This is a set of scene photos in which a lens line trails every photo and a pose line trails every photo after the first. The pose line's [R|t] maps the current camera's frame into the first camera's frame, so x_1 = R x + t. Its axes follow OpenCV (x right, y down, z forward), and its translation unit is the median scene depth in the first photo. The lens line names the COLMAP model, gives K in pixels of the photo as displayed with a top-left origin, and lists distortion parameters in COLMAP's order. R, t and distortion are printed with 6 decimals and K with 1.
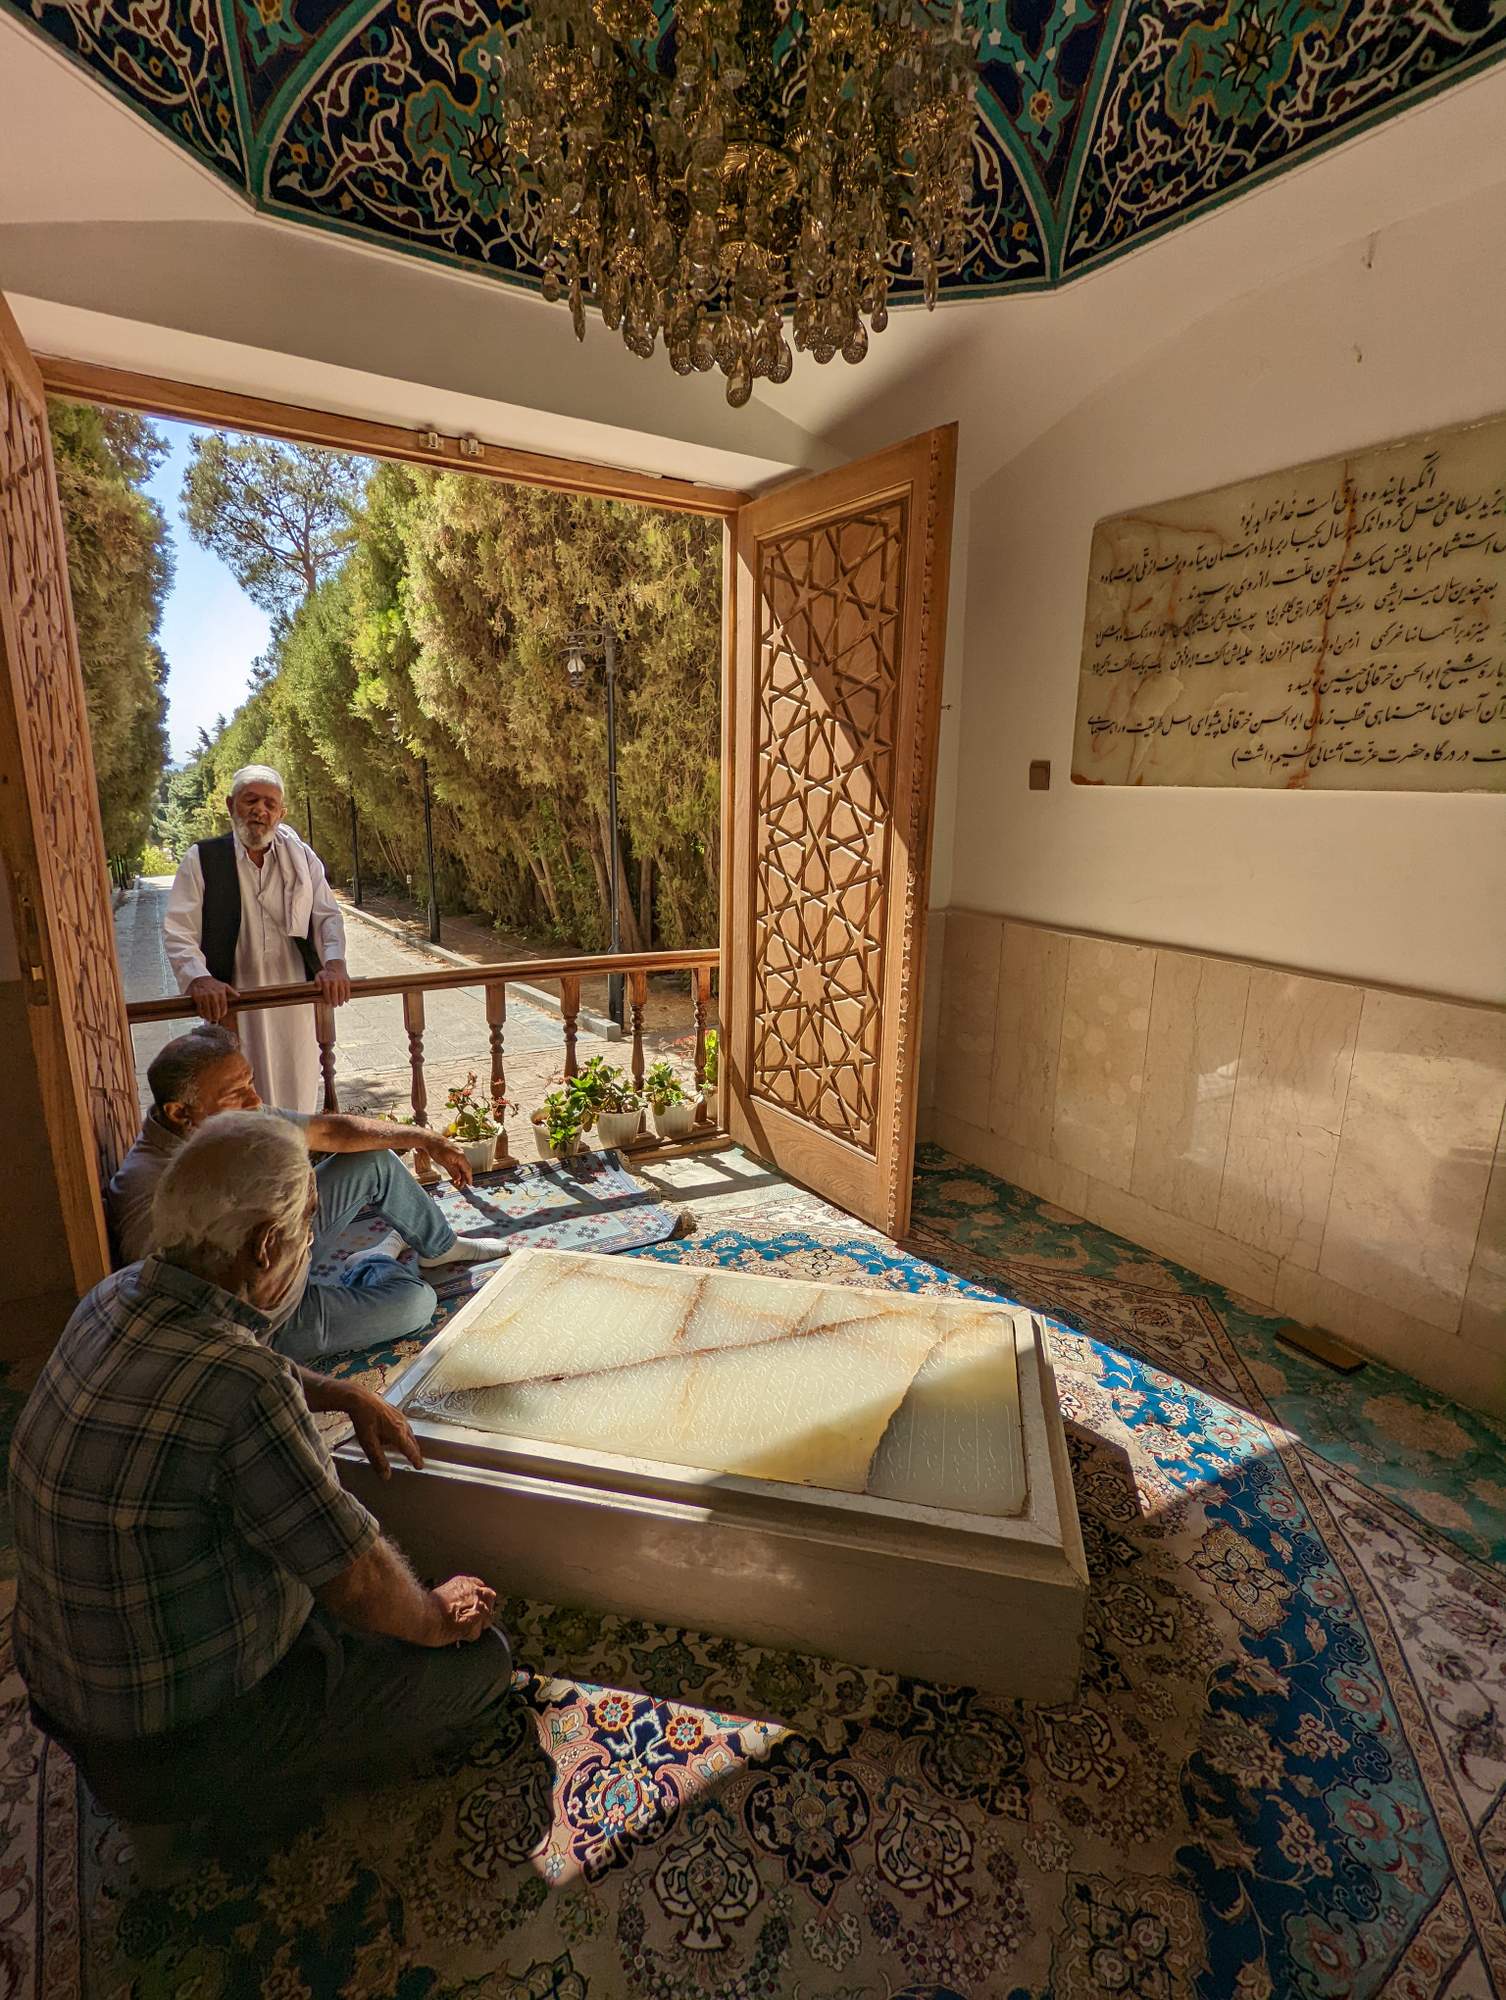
lens RADIAL K [[955.4, 0, 743.8], [0, 955.4, 1007.4], [0, 0, 1]] dist [-0.001648, 0.001320]
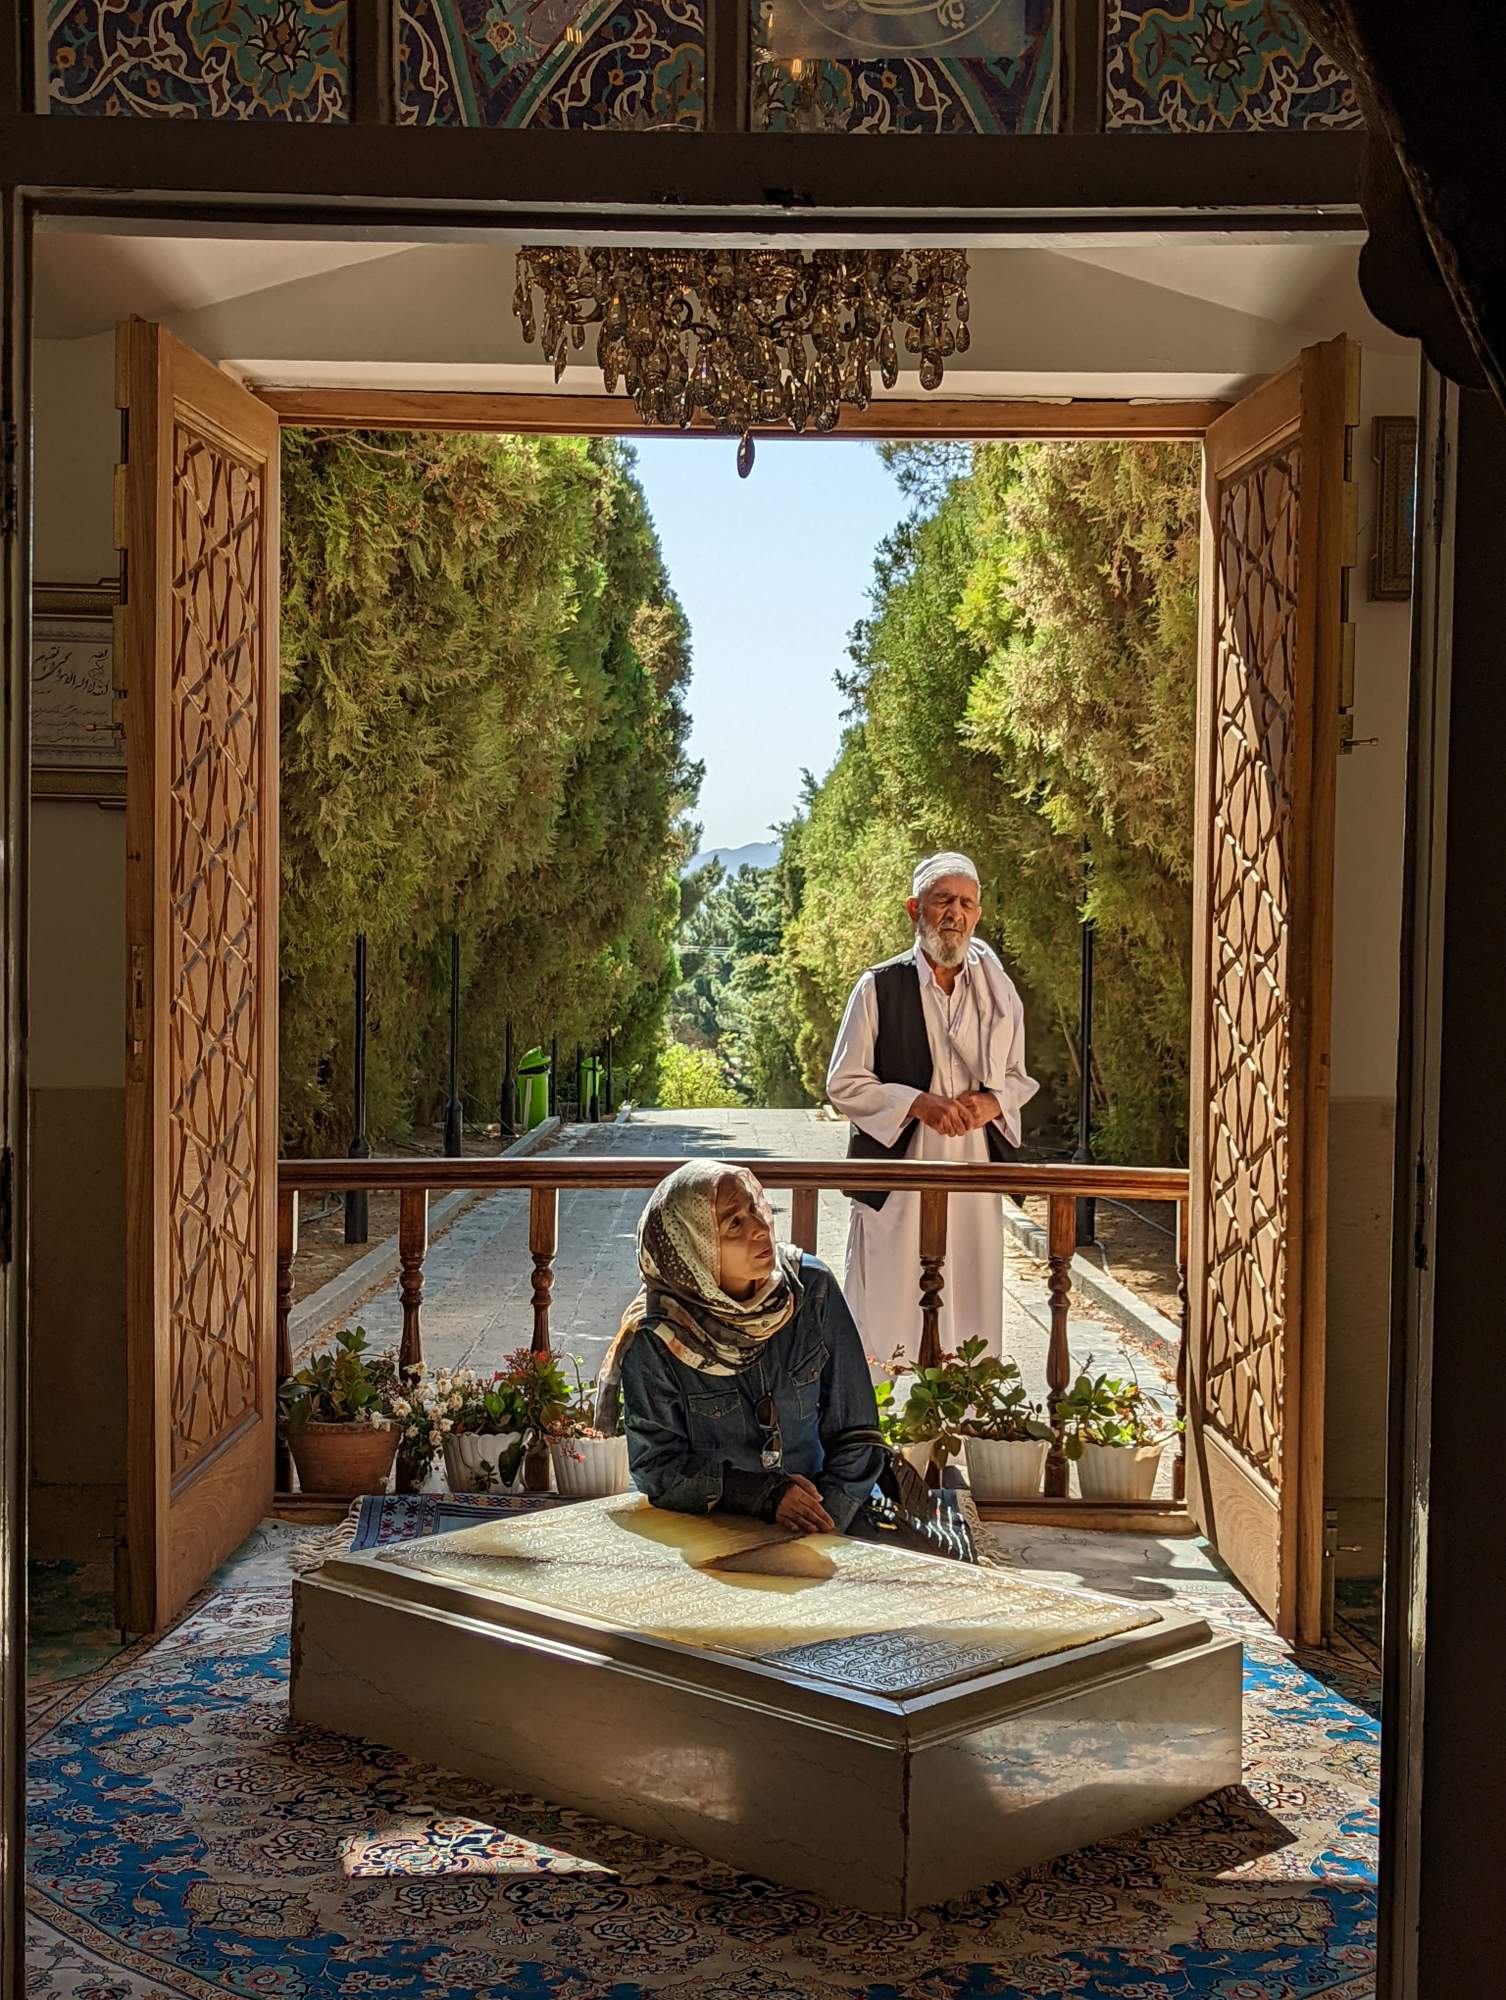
lens RADIAL K [[2865.7, 0, 753.0], [0, 2865.7, 1000.0], [0, 0, 1]] dist [0.112017, -0.038711]
pose [[0.856280, 0.018096, -0.516194, 0.767227], [-0.118621, 0.979564, -0.162432, 0.185500], [0.502705, 0.200319, 0.840928, -0.682926]]
